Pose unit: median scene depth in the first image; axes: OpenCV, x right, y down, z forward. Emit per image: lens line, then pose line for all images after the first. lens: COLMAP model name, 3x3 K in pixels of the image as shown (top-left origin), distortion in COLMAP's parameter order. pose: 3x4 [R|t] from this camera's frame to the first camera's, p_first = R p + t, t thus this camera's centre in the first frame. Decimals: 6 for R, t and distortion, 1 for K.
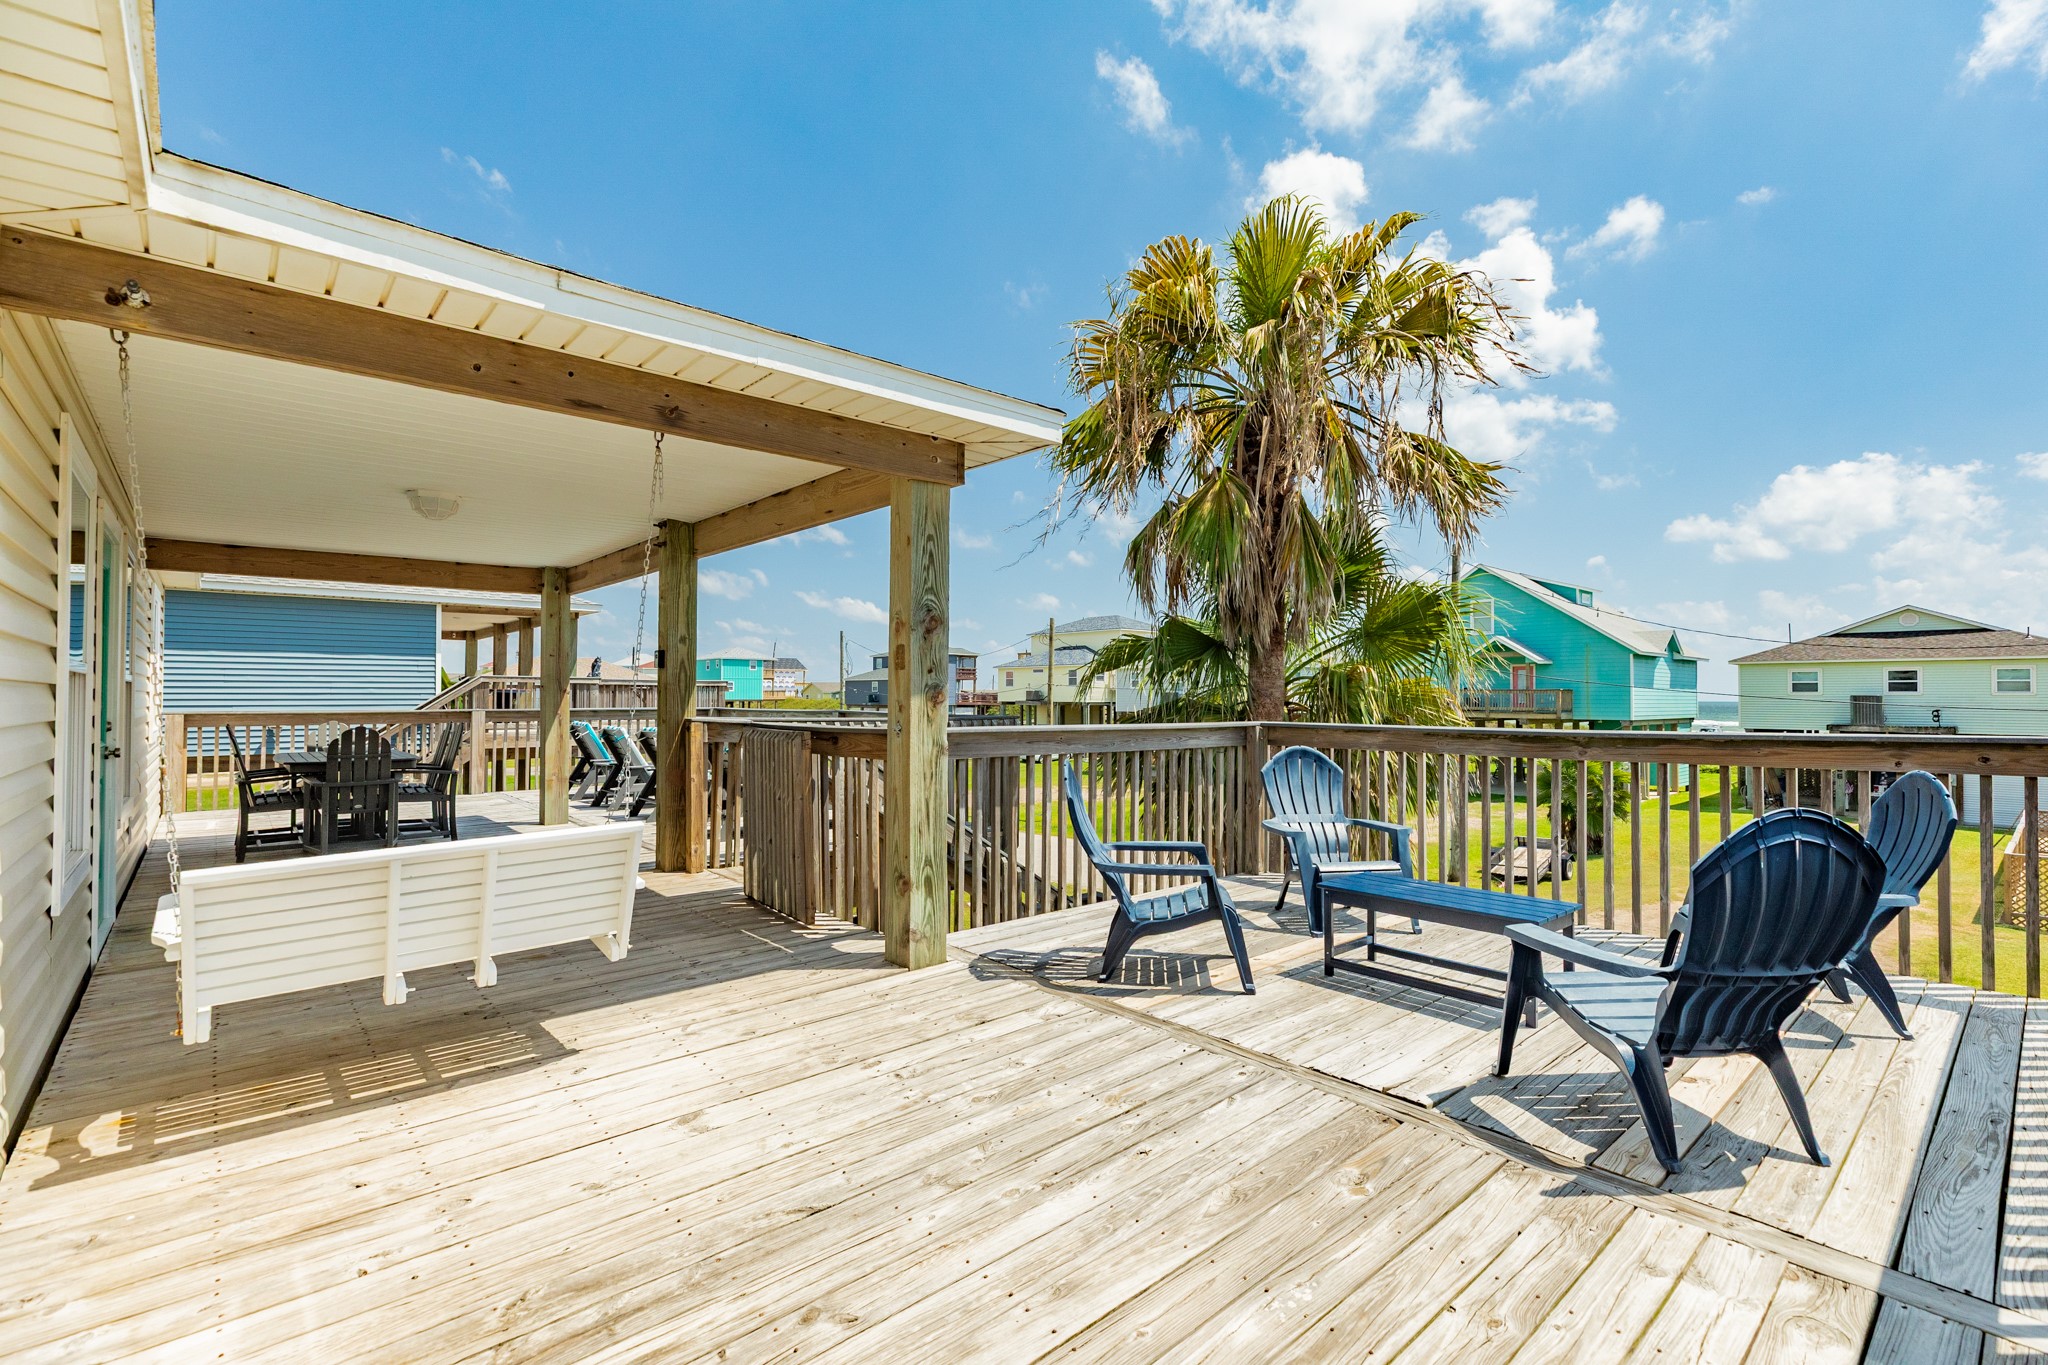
lens RADIAL K [[921.6, 0, 1018.7], [0, 921.6, 688.8], [0, 0, 1]] dist [0.003829, 0.000097]
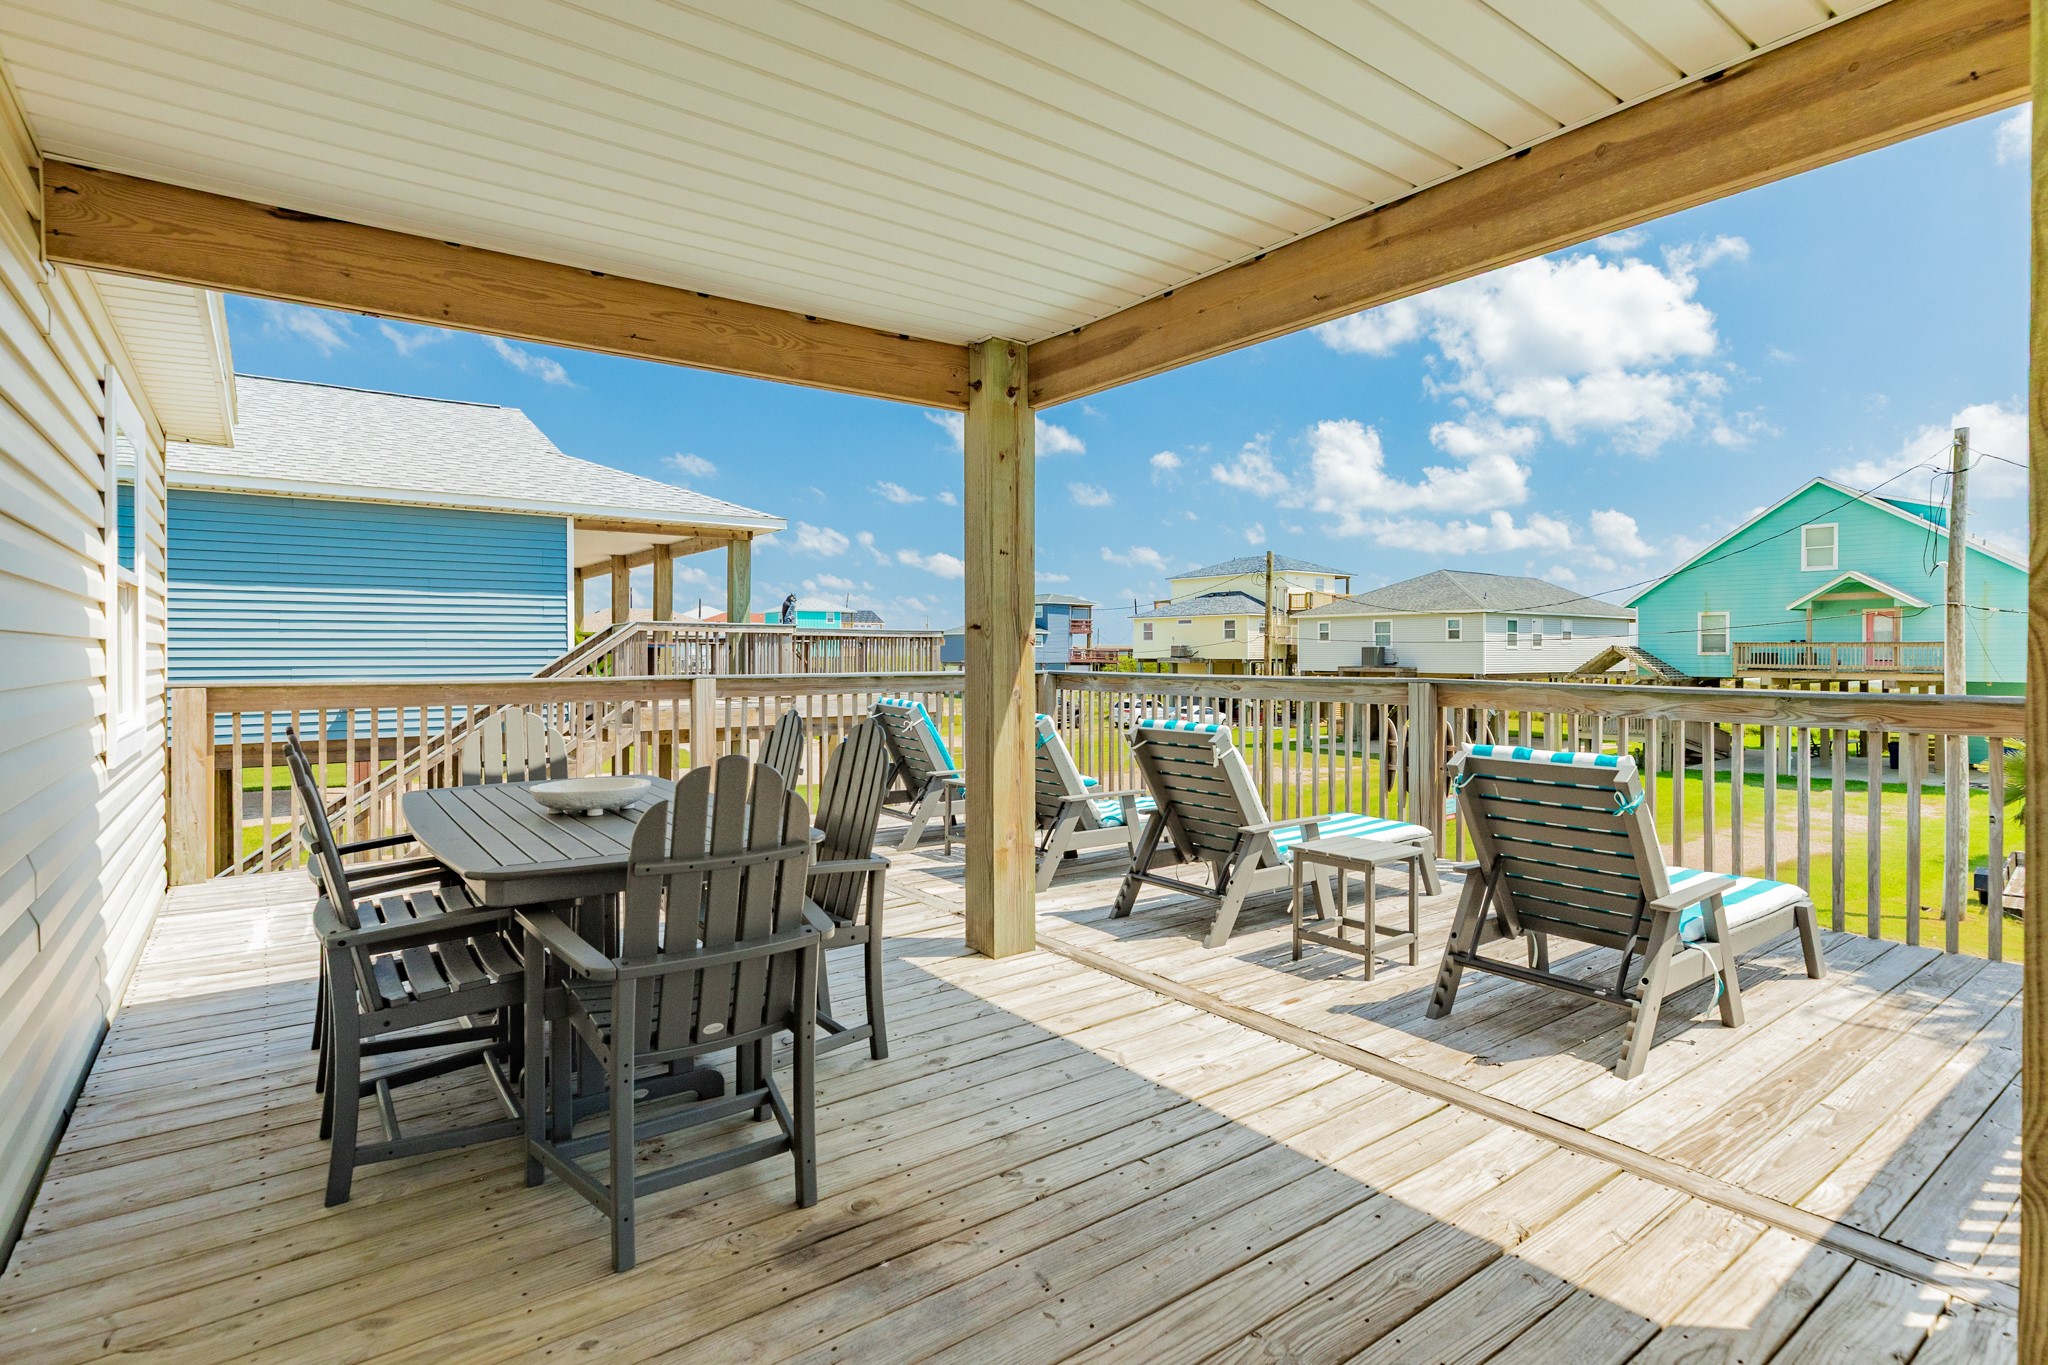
lens RADIAL K [[1043.8, 0, 1013.4], [0, 1043.8, 661.1], [0, 0, 1]] dist [0.014119, 0.000382]
pose [[0.995173, -0.002288, -0.098113, -0.236237], [0.003880, 0.999864, 0.016047, 0.003001], [0.098063, -0.016350, 0.995046, 0.274070]]
